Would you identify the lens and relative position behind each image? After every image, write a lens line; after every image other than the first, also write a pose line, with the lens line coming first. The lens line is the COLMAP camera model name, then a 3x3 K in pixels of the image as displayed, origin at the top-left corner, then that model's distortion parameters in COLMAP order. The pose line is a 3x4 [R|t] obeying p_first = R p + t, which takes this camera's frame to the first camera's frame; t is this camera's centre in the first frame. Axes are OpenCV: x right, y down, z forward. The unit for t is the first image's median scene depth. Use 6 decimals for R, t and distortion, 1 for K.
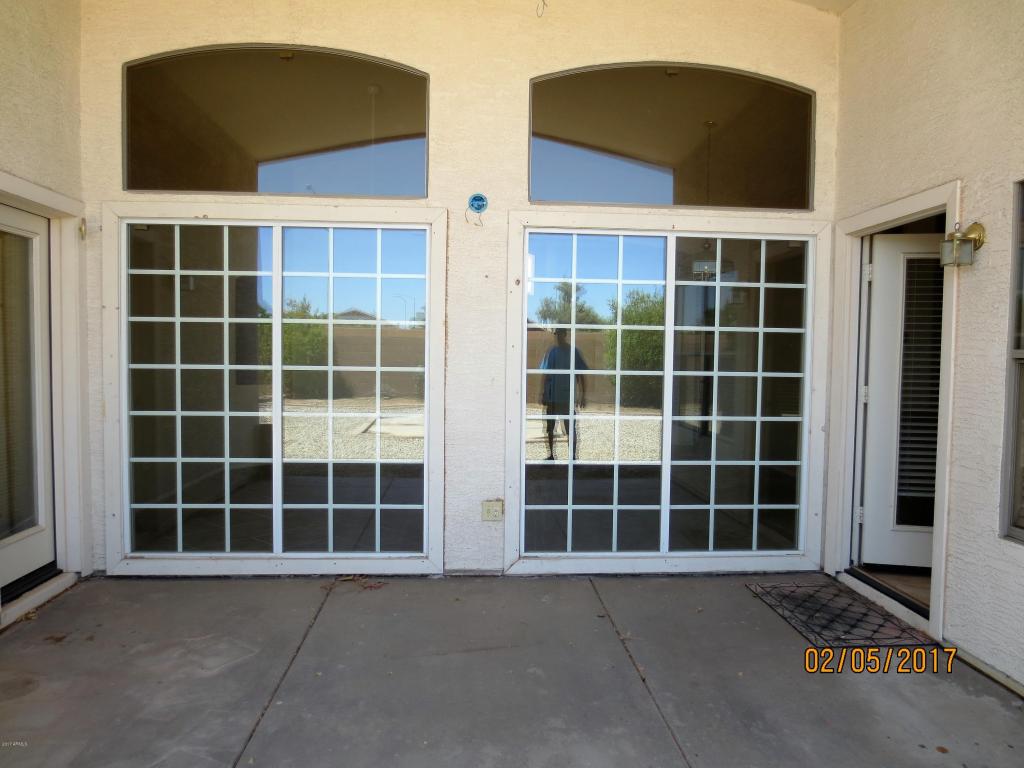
lens RADIAL K [[716.2, 0, 509.8], [0, 716.2, 380.8], [0, 0, 1]] dist [-0.000196, 0.005272]
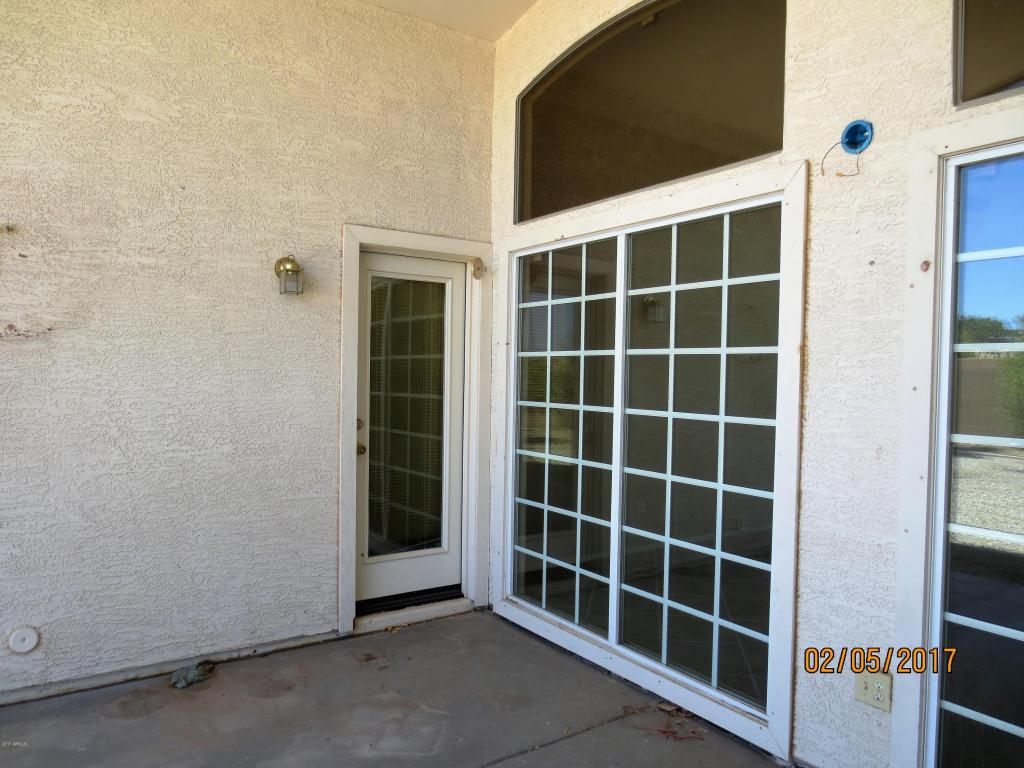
lens RADIAL K [[723.2, 0, 510.2], [0, 723.2, 388.5], [0, 0, 1]] dist [-0.036358, 0.014283]
pose [[0.523195, 0.015160, -0.852078, 0.305918], [-0.047781, 0.998791, -0.011569, -0.028799], [0.850873, 0.046766, 0.523286, 0.487179]]
